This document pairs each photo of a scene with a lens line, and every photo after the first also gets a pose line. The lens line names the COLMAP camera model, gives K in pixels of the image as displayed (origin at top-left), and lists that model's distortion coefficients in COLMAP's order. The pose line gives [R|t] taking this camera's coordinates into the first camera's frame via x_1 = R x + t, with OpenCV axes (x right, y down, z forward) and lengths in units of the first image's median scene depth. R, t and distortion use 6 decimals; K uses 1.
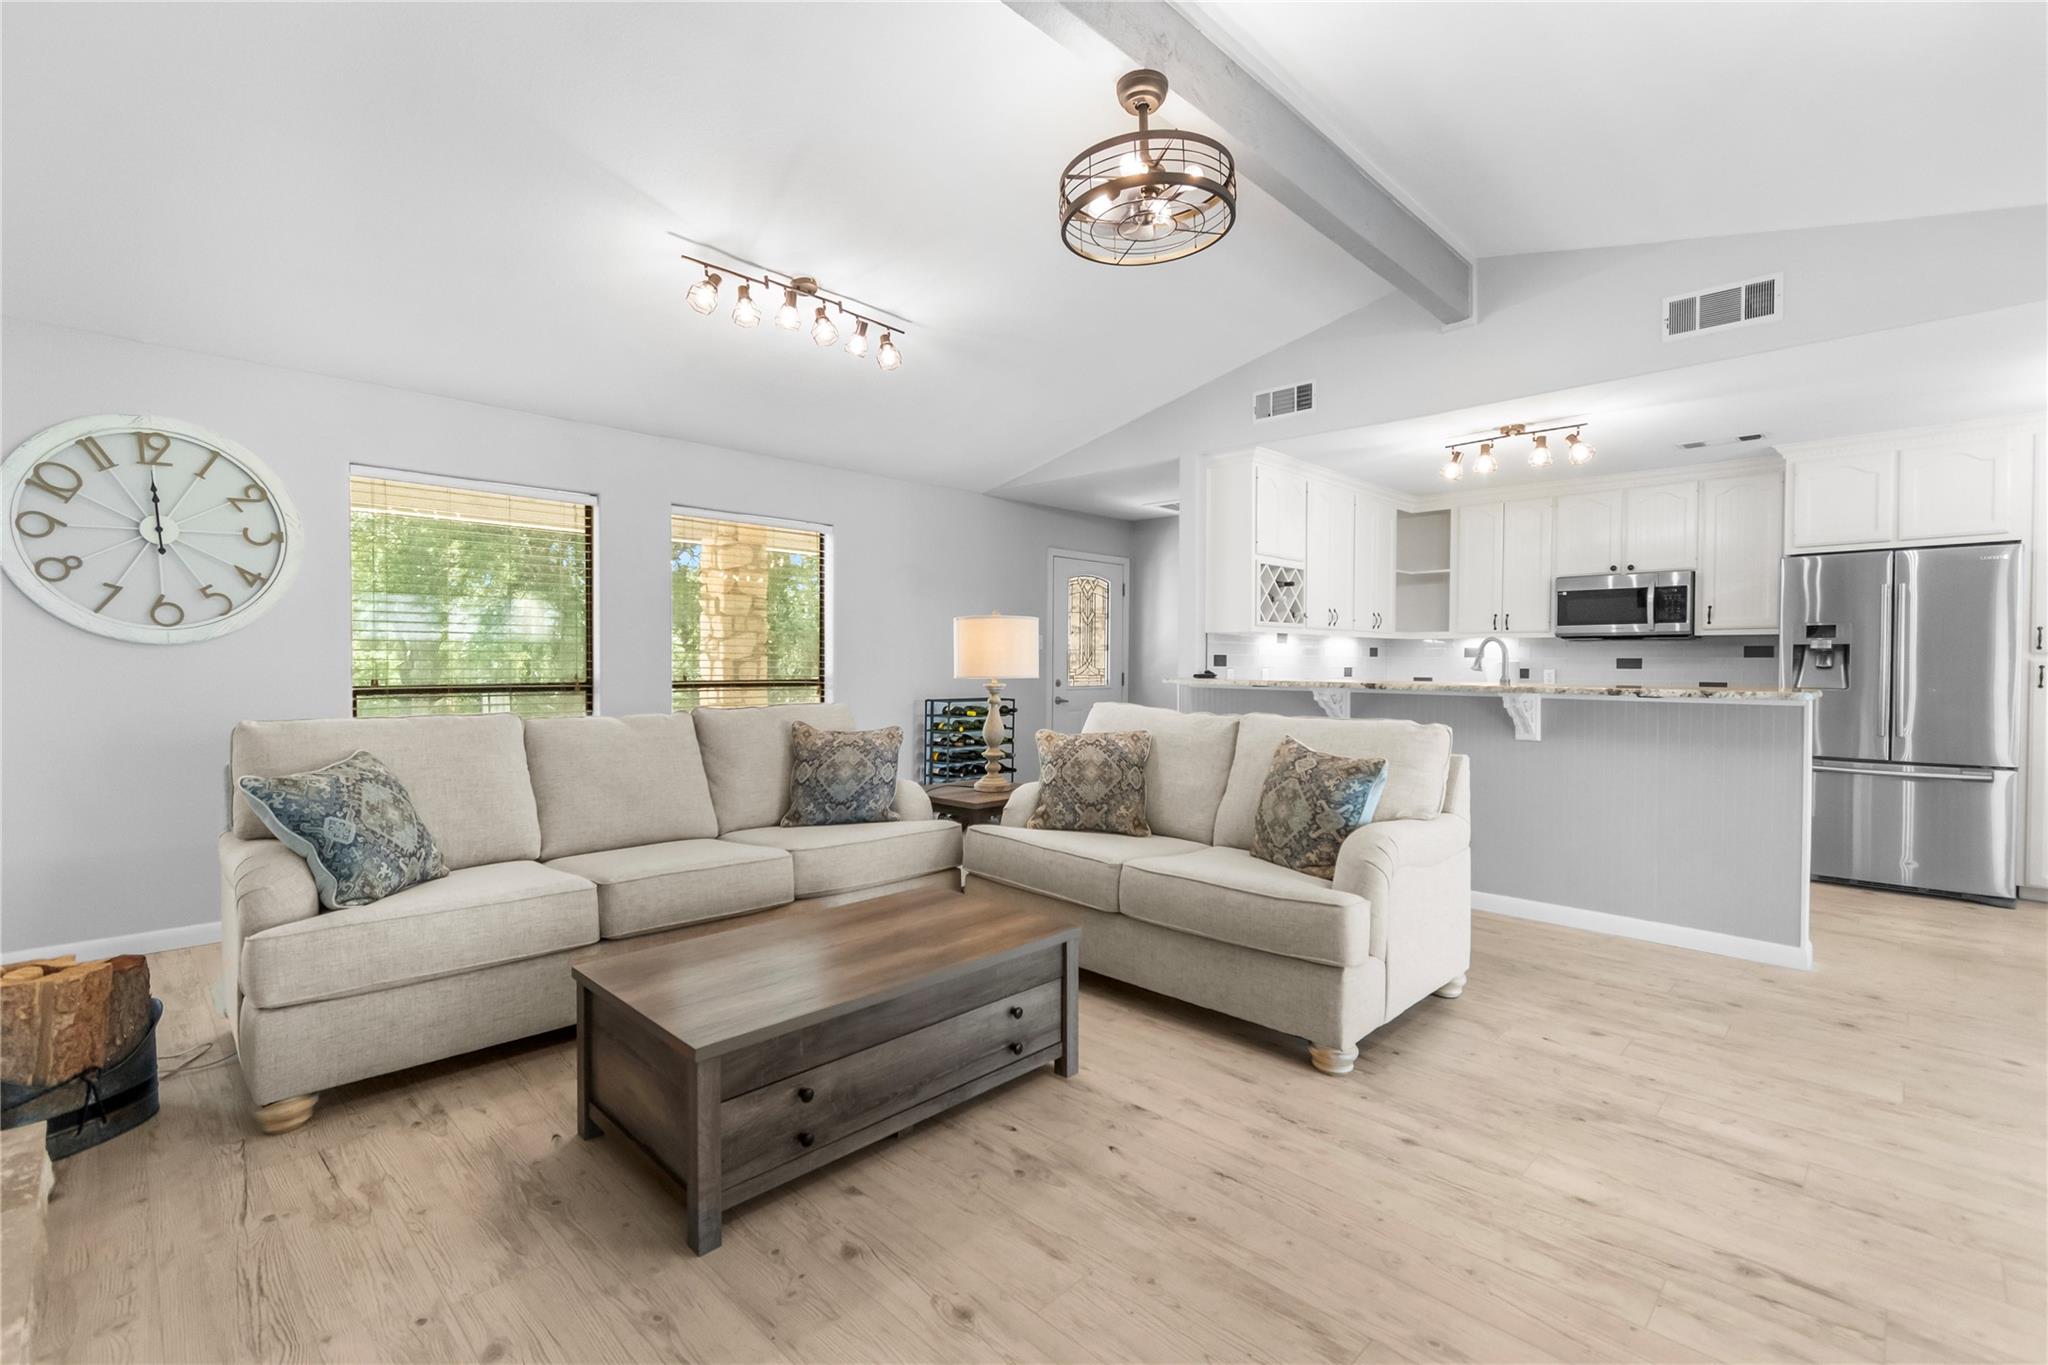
lens RADIAL K [[909.3, 0, 1019.9], [0, 909.3, 676.7], [0, 0, 1]] dist [0.004882, -0.002914]
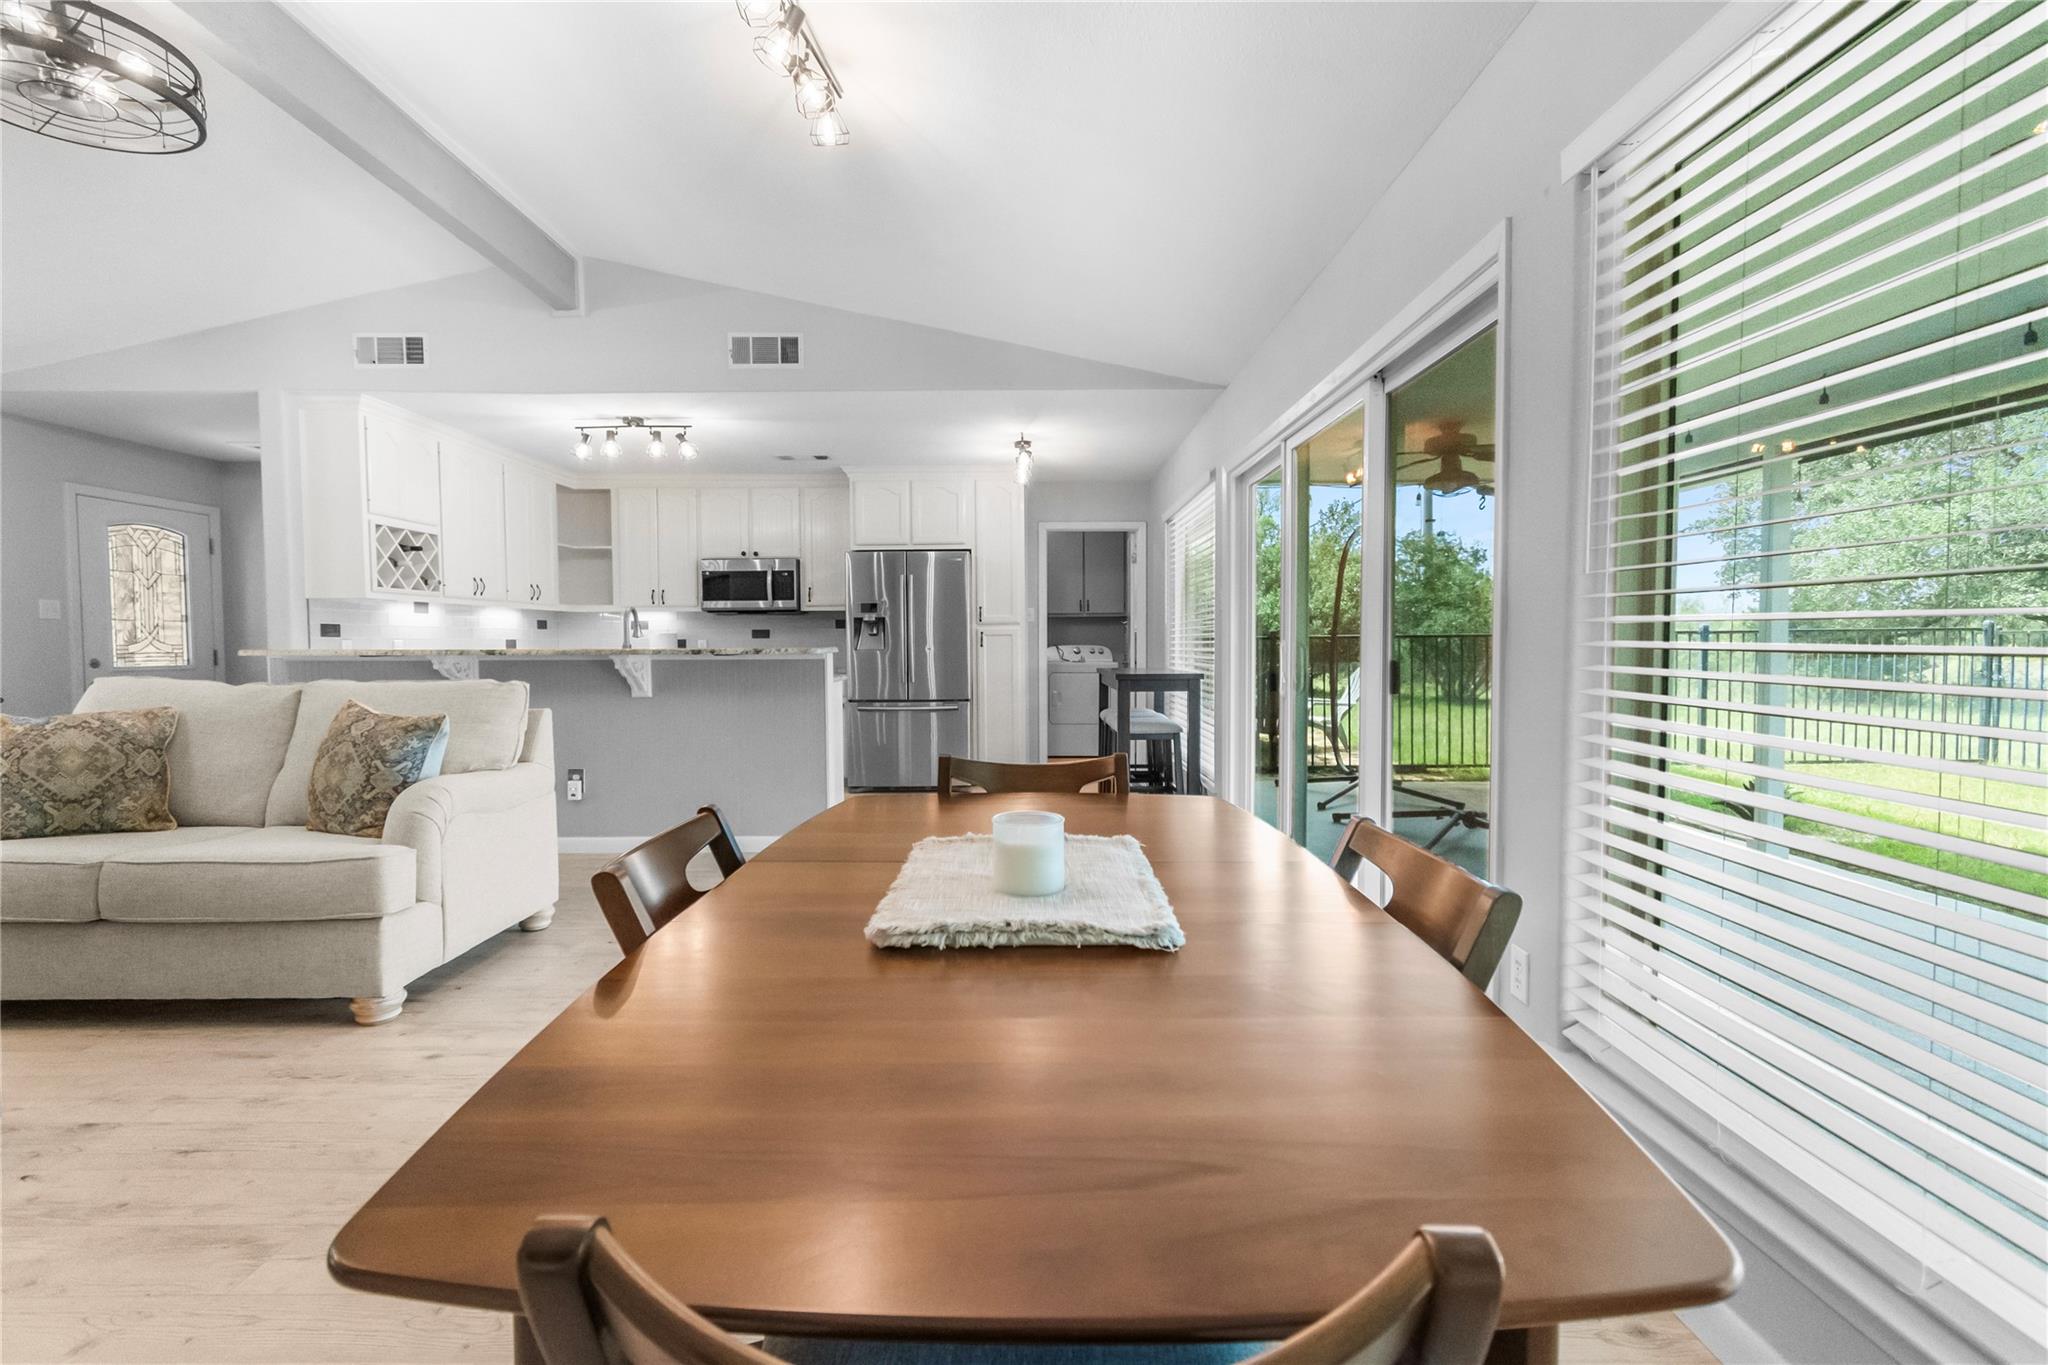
lens RADIAL K [[909.3, 0, 1022.6], [0, 909.3, 675.1], [0, 0, 1]] dist [0.004882, -0.002914]
pose [[0.706681, -0.034216, 0.706705, 0.104703], [0.020788, 0.999403, 0.027601, 0.023851], [-0.707227, -0.004814, 0.706970, -0.163219]]
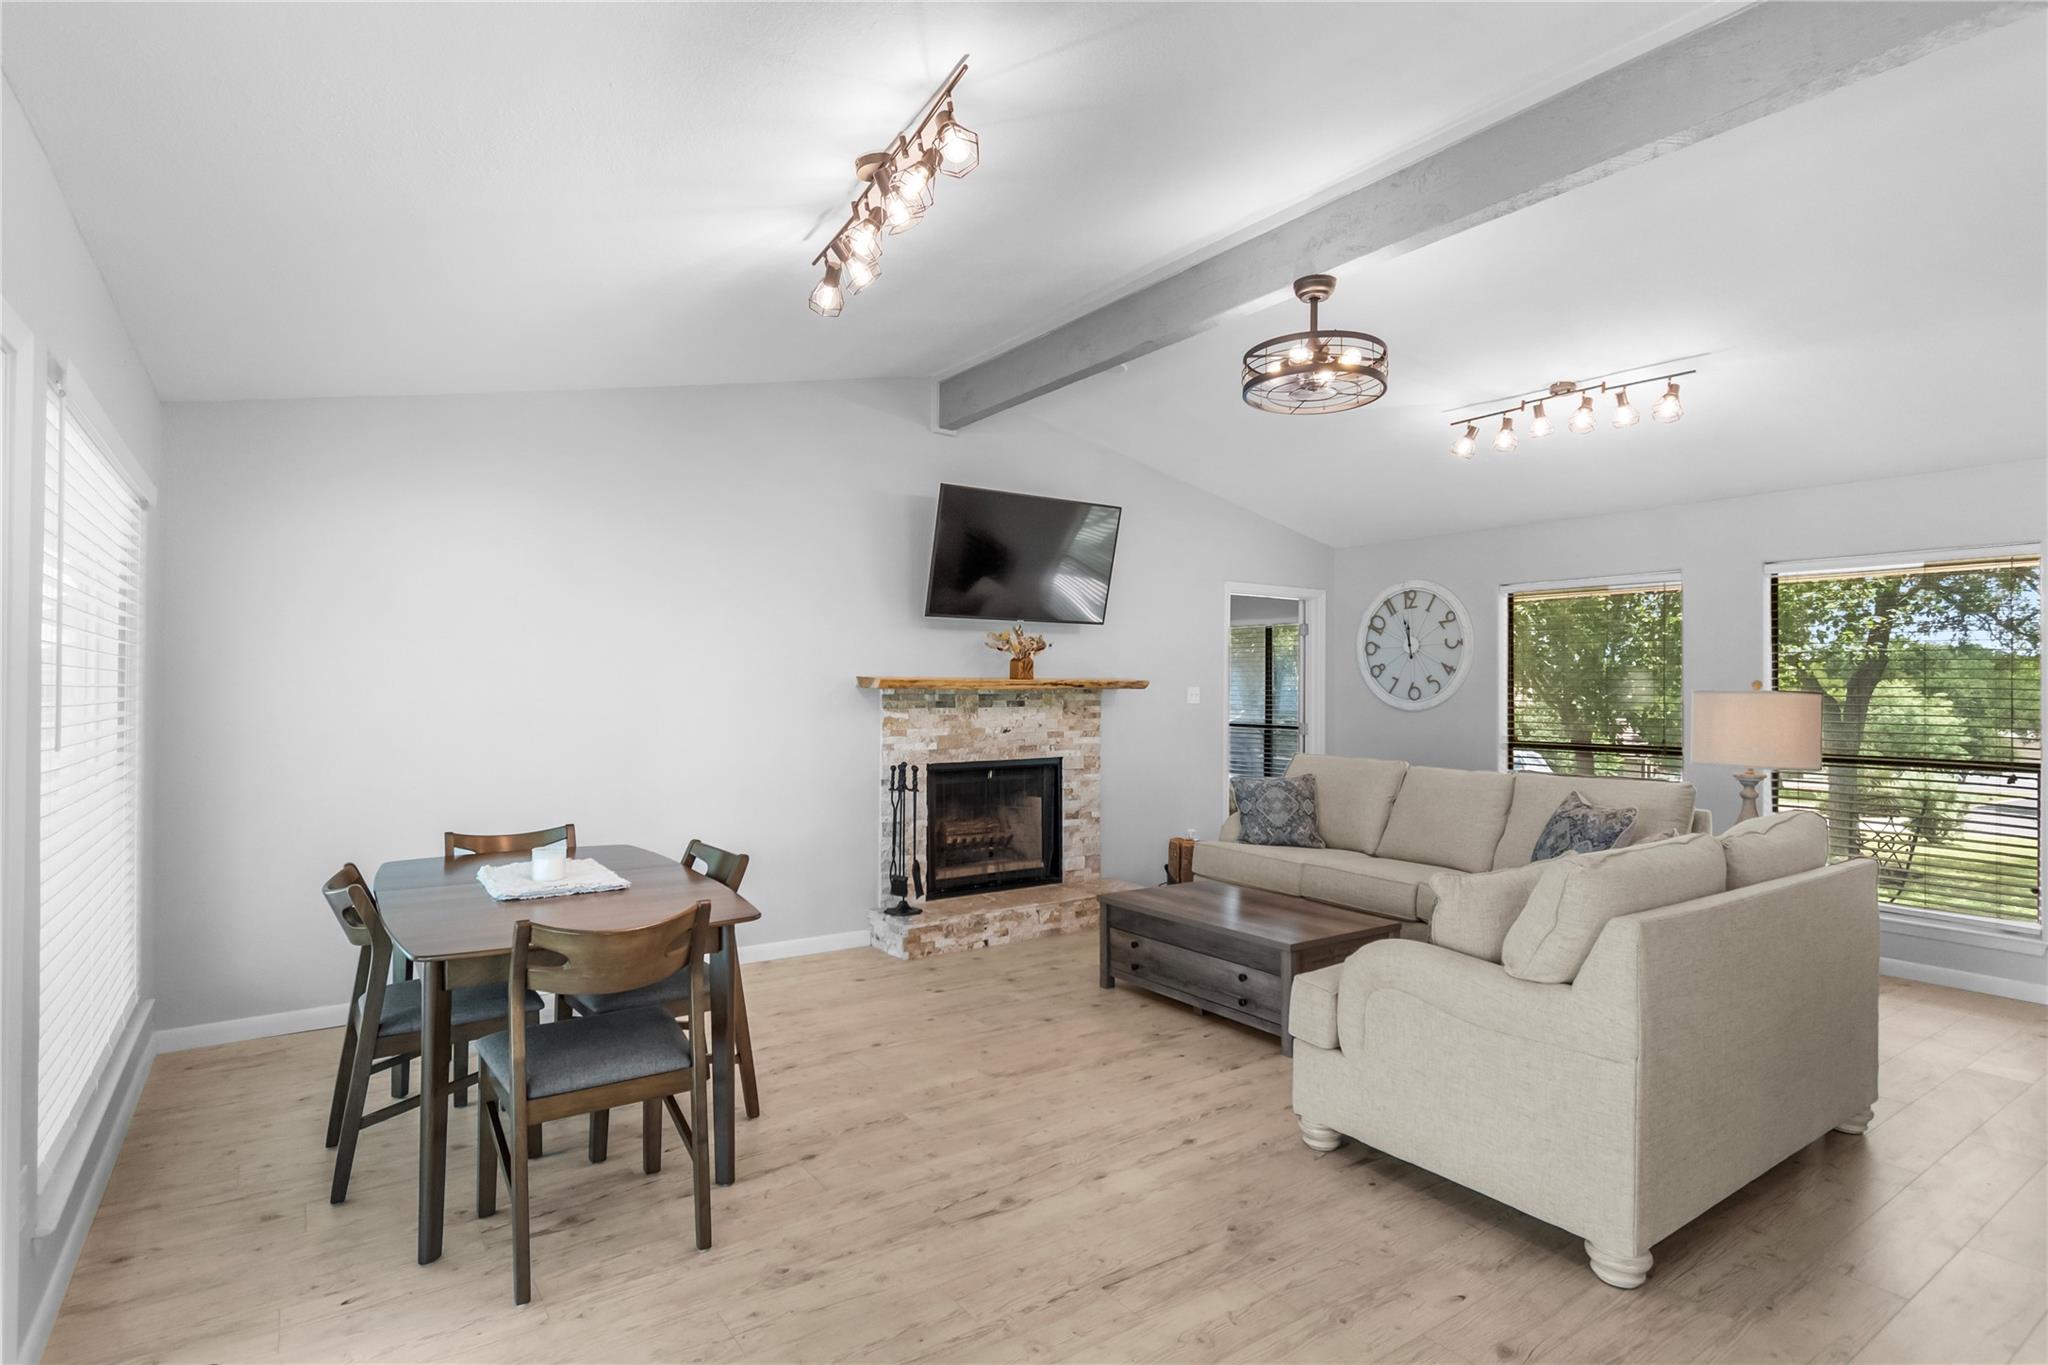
lens RADIAL K [[1040.5, 0, 1021.2], [0, 1040.5, 679.0], [0, 0, 1]] dist [0.002202, -0.002459]
pose [[-0.179818, -0.014473, -0.983593, 1.138071], [-0.024259, 0.999653, -0.010274, -0.057484], [0.983401, 0.022013, -0.180107, 0.621985]]
